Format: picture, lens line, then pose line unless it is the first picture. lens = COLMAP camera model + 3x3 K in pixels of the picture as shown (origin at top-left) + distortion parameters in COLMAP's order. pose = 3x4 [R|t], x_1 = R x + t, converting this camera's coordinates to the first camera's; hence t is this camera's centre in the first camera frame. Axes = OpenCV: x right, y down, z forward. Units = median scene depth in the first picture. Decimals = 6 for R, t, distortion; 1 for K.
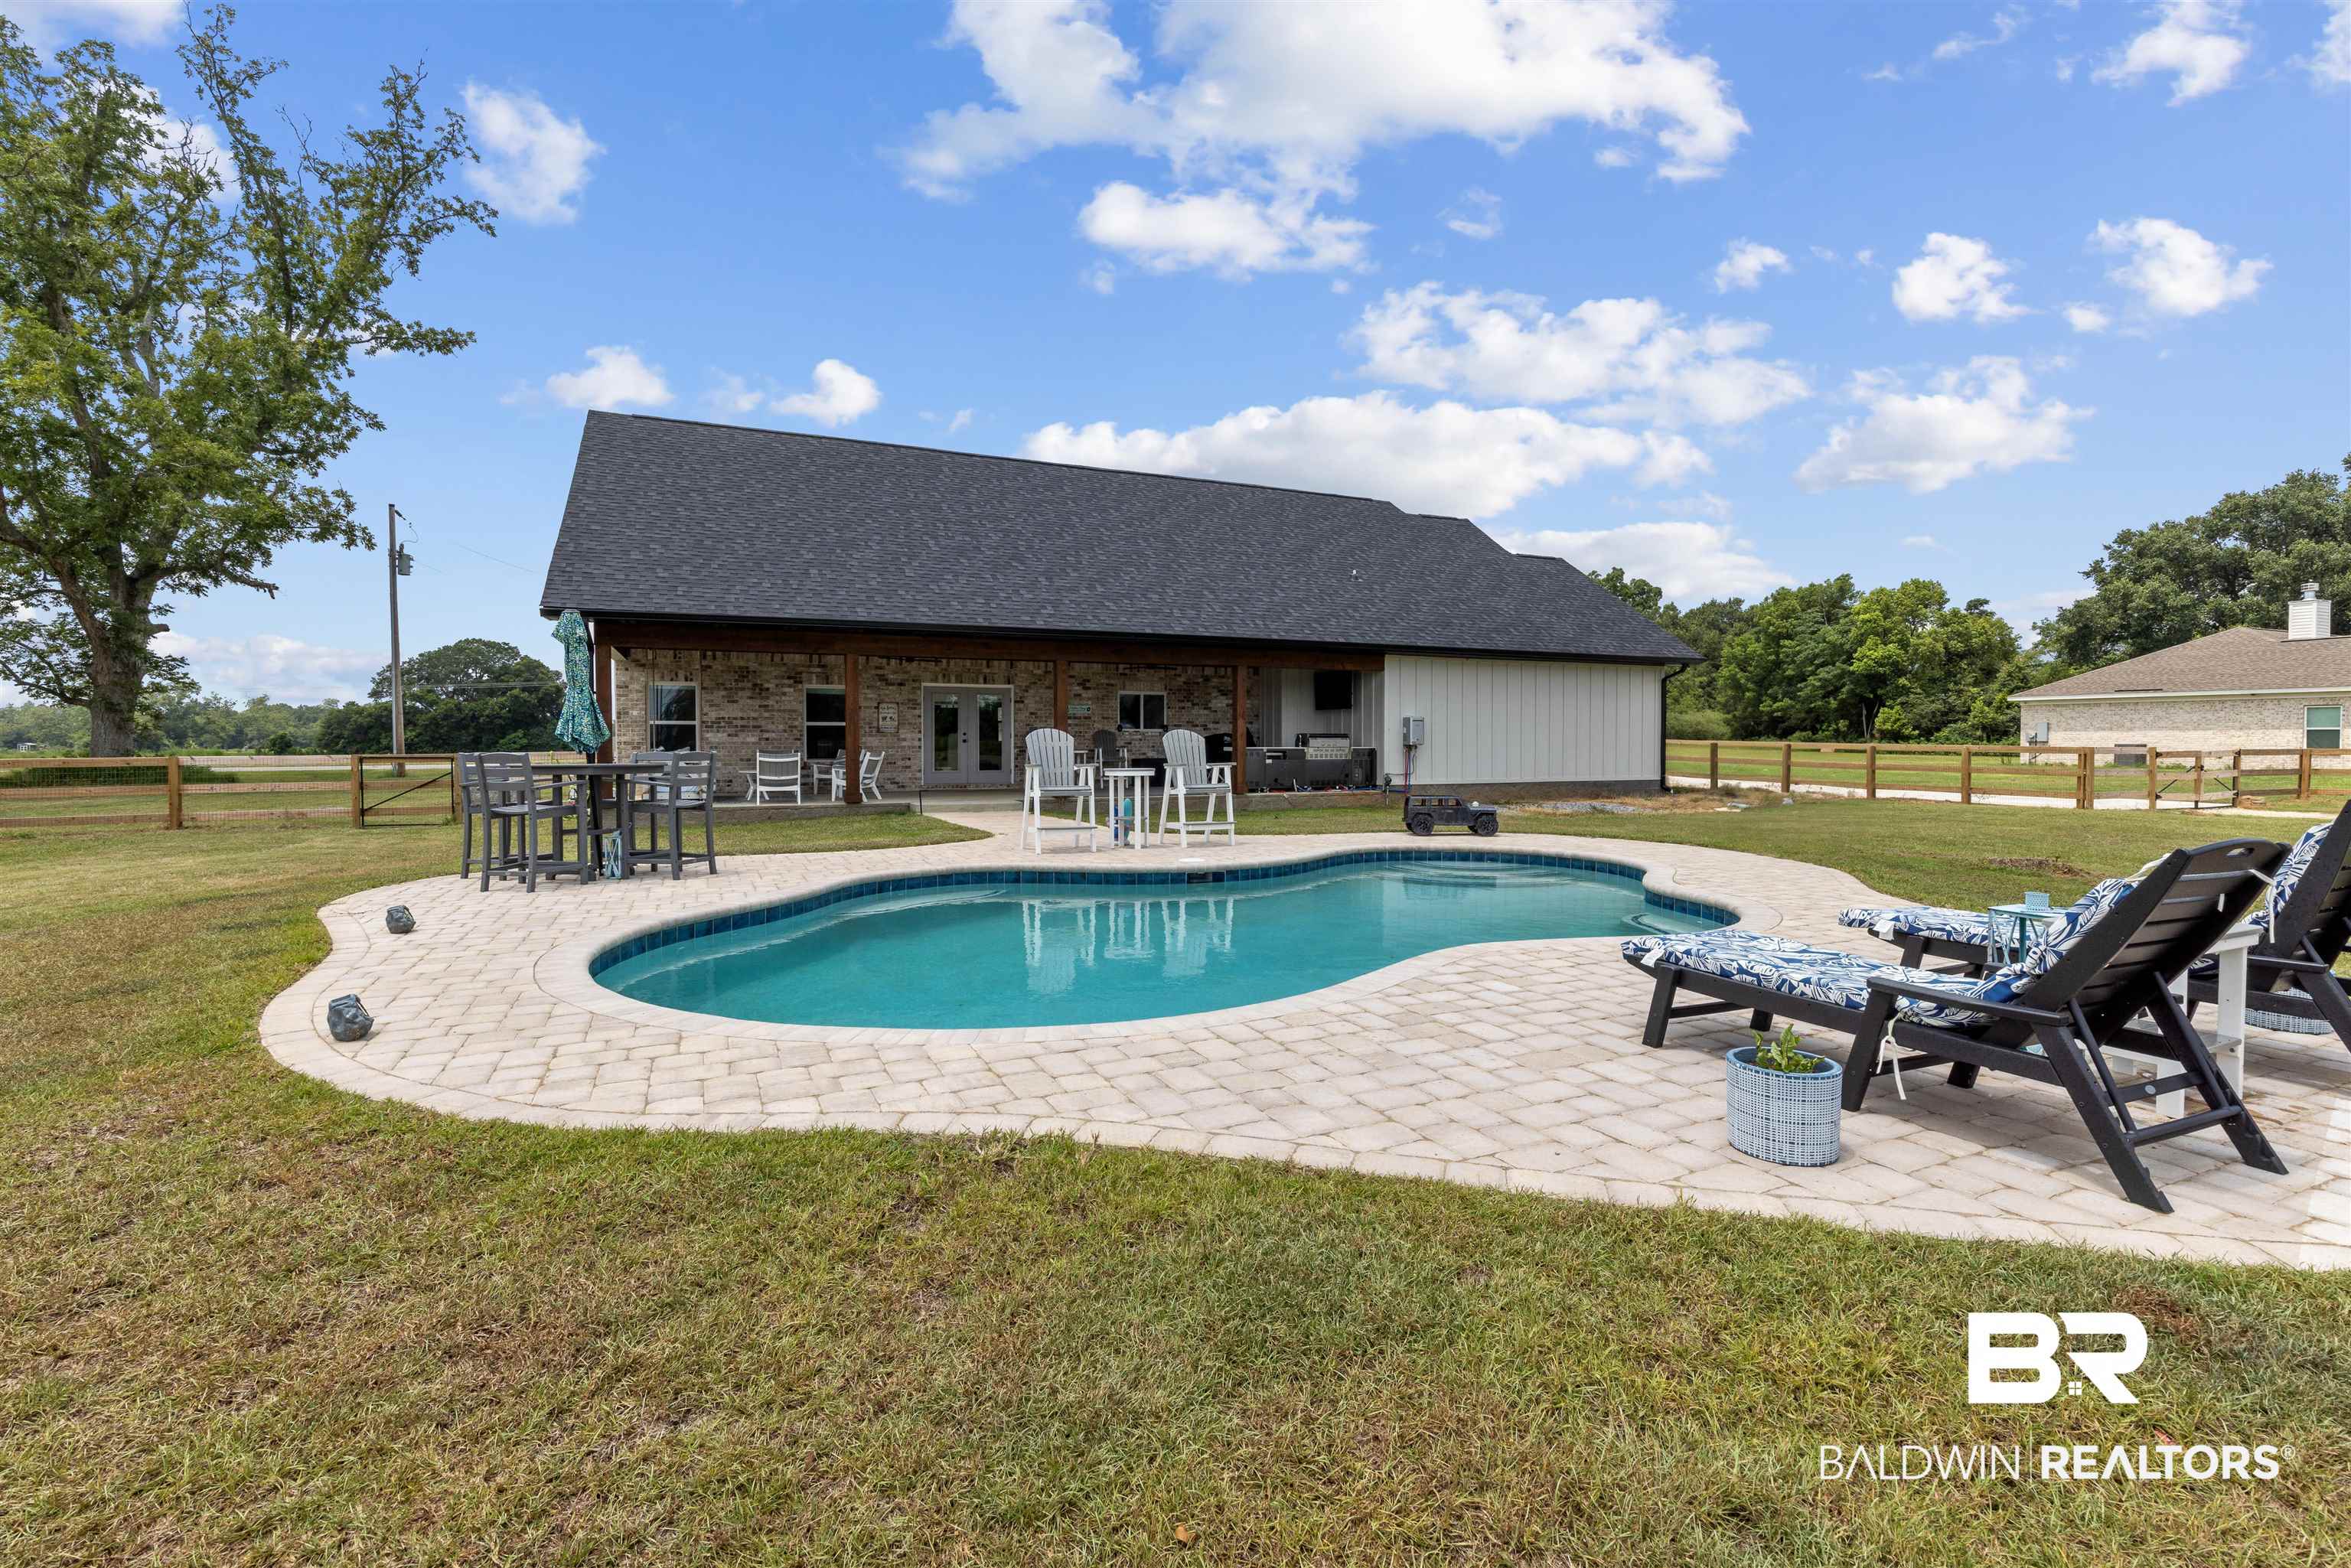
lens RADIAL K [[1086.7, 0, 1175.5], [0, 1086.7, 784.0], [0, 0, 1]] dist [0.001943, 0.000118]
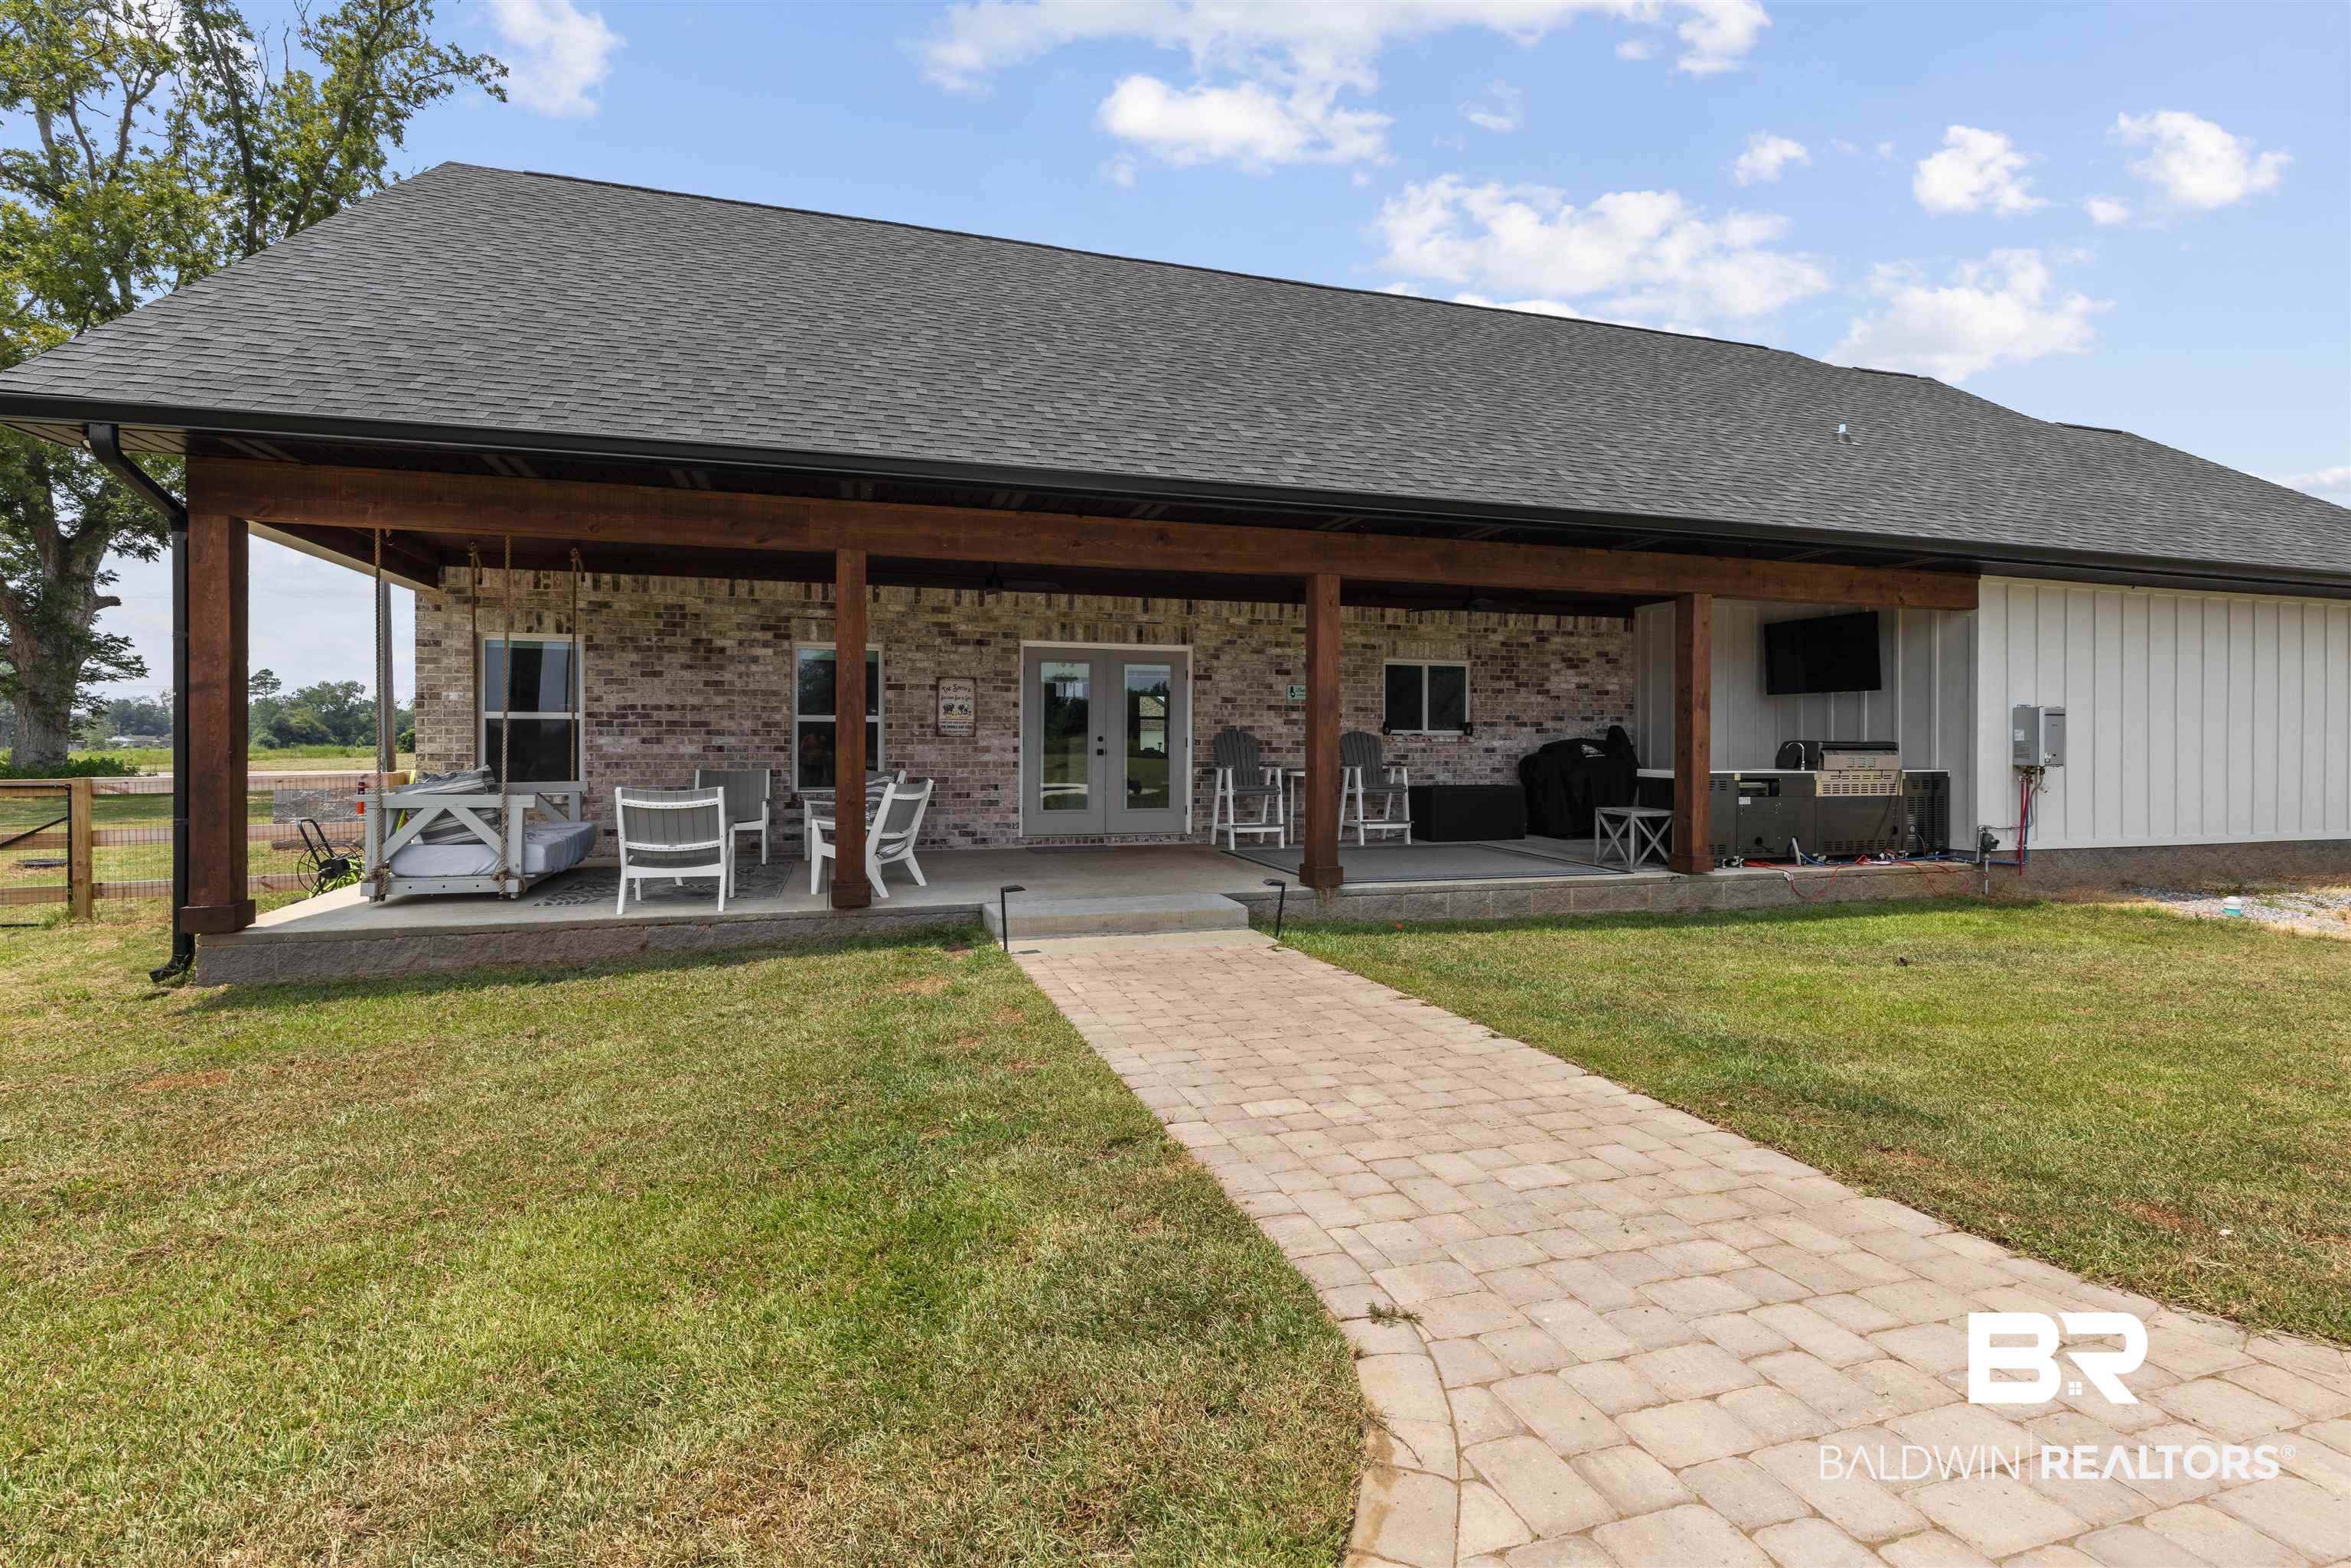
lens RADIAL K [[1406.7, 0, 1173.7], [0, 1406.7, 828.8], [0, 0, 1]] dist [-0.000705, -0.000411]
pose [[0.991715, 0.011724, -0.127922, -0.074978], [-0.009160, 0.999746, 0.020612, -0.017734], [0.128131, -0.019270, 0.991570, 0.345654]]
